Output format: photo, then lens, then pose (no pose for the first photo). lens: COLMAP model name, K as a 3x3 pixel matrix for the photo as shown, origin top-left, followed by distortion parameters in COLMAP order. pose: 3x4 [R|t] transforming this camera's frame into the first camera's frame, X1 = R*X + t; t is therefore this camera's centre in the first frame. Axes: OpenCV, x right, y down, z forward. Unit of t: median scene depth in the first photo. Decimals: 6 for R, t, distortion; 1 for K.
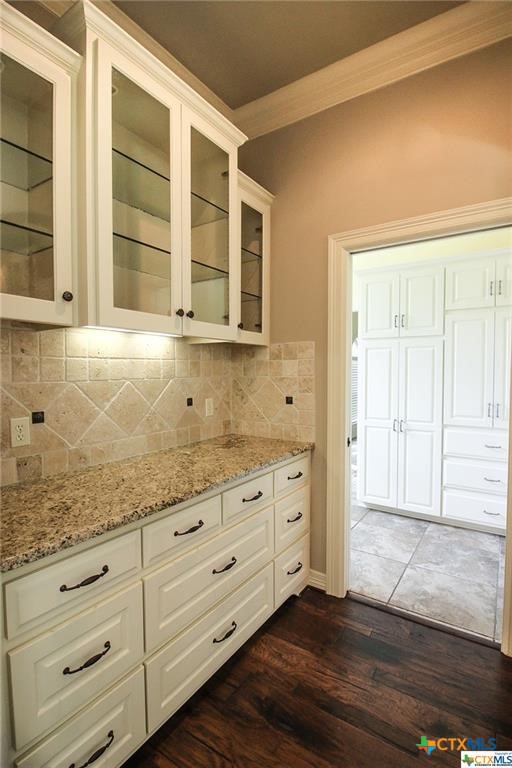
lens RADIAL K [[388.1, 0, 257.5], [0, 388.1, 379.6], [0, 0, 1]] dist [-0.002553, 0.000006]
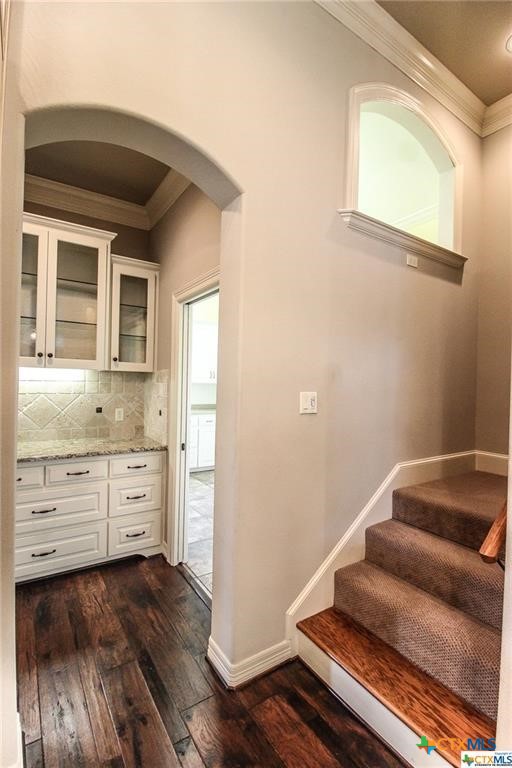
lens RADIAL K [[359.2, 0, 257.7], [0, 359.2, 380.3], [0, 0, 1]] dist [-0.004599, -0.008392]
pose [[0.917647, 0.016004, -0.397075, 0.933114], [-0.030888, 0.999038, -0.031117, -0.032142], [0.396195, 0.040819, 0.917259, -0.020809]]
